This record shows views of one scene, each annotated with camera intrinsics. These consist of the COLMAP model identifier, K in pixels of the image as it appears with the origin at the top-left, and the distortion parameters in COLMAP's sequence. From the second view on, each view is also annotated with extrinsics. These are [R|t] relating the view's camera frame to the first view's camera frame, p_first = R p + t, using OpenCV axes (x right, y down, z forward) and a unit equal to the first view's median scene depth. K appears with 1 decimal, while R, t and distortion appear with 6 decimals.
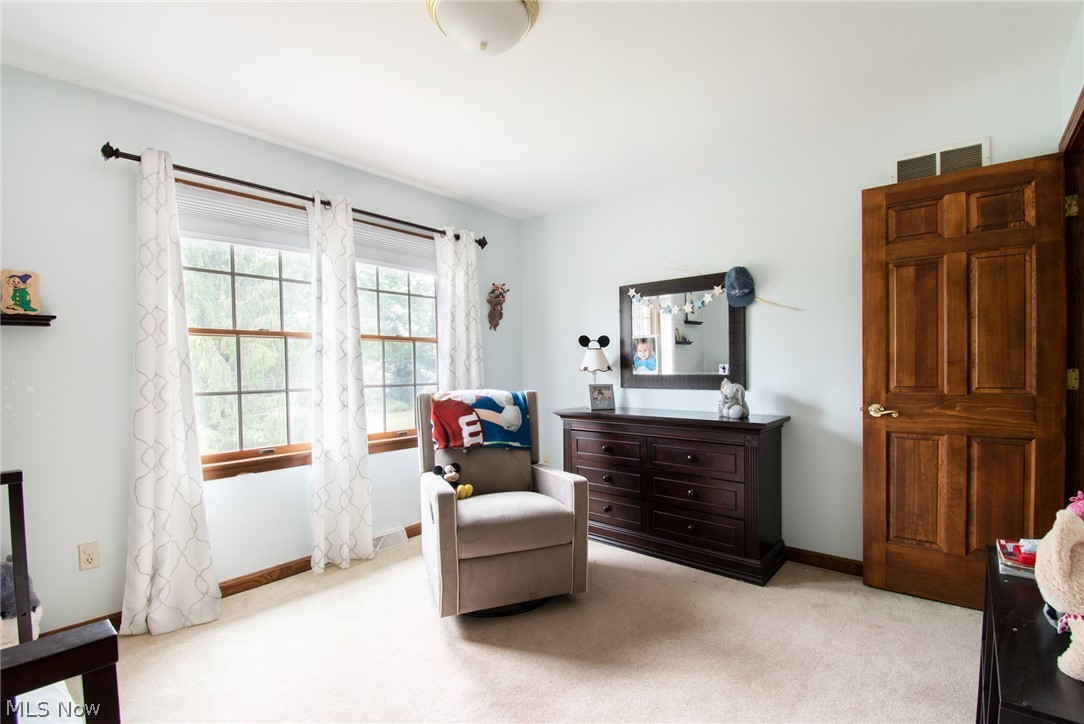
lens RADIAL K [[492.6, 0, 552.5], [0, 492.6, 378.9], [0, 0, 1]] dist [0.002764, -0.000604]
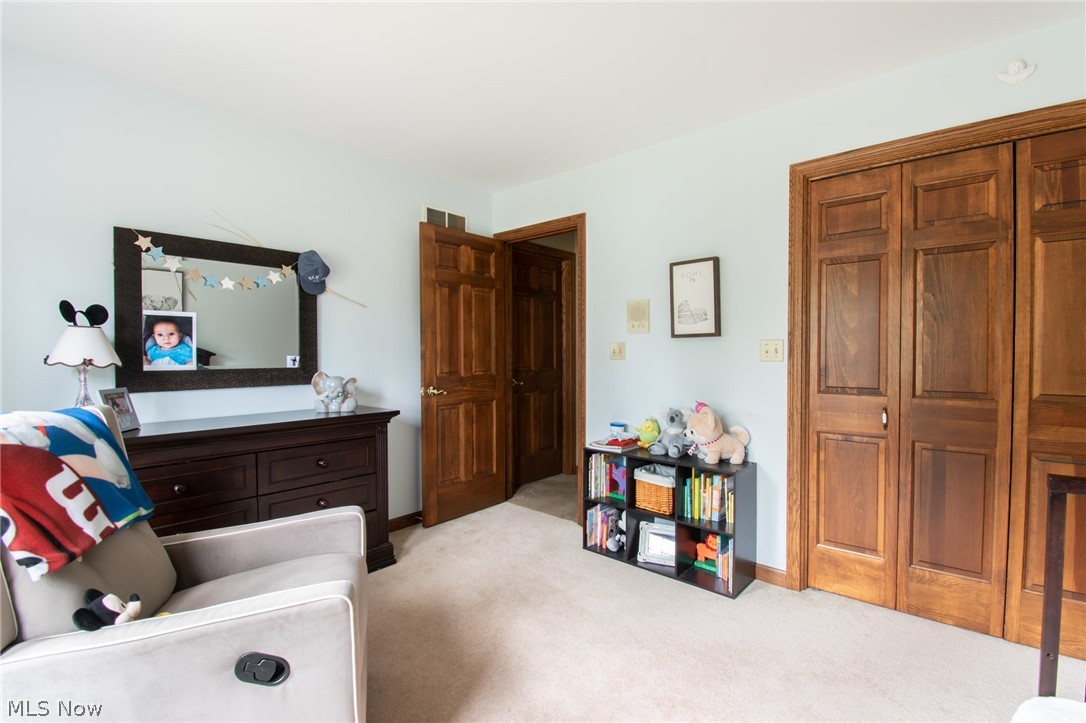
lens RADIAL K [[493.4, 0, 540.3], [0, 493.4, 364.1], [0, 0, 1]] dist [0.003867, -0.012350]
pose [[0.028408, -0.009857, 0.999548, -0.649887], [0.028915, 0.999541, 0.009035, -0.012413], [-0.999178, 0.028645, 0.028680, 0.661288]]
